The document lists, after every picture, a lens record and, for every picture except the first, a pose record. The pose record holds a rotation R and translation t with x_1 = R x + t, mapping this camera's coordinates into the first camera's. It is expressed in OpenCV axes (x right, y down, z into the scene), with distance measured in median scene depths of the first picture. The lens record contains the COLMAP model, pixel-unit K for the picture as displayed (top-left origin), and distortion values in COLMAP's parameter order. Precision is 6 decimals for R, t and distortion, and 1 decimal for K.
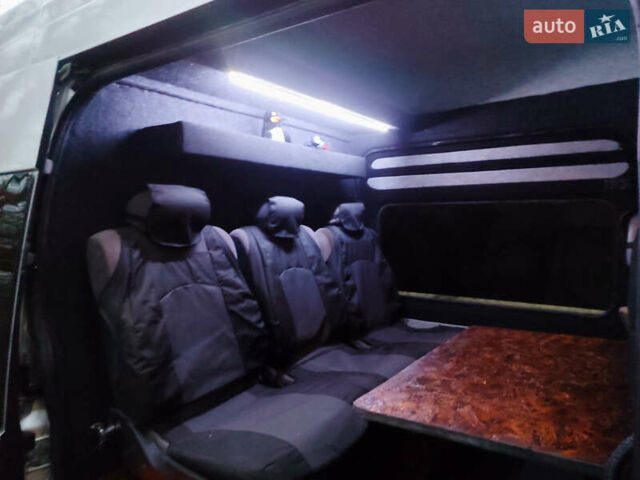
lens RADIAL K [[453.3, 0, 320.0], [0, 453.3, 240.0], [0, 0, 1]] dist [0.013897, -0.004117]
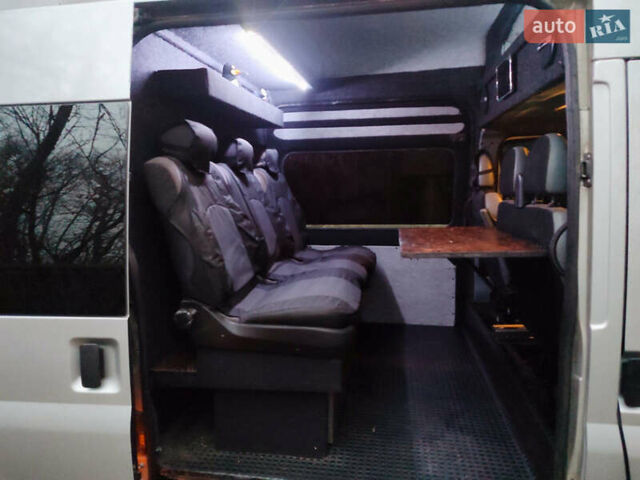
lens RADIAL K [[453.3, 0, 320.0], [0, 453.3, 240.0], [0, 0, 1]] dist [0.013897, -0.004117]
pose [[0.905128, -0.063624, 0.420351, -0.389434], [0.030902, 0.995969, 0.084208, 0.069256], [-0.424014, -0.063229, 0.903446, -0.169027]]
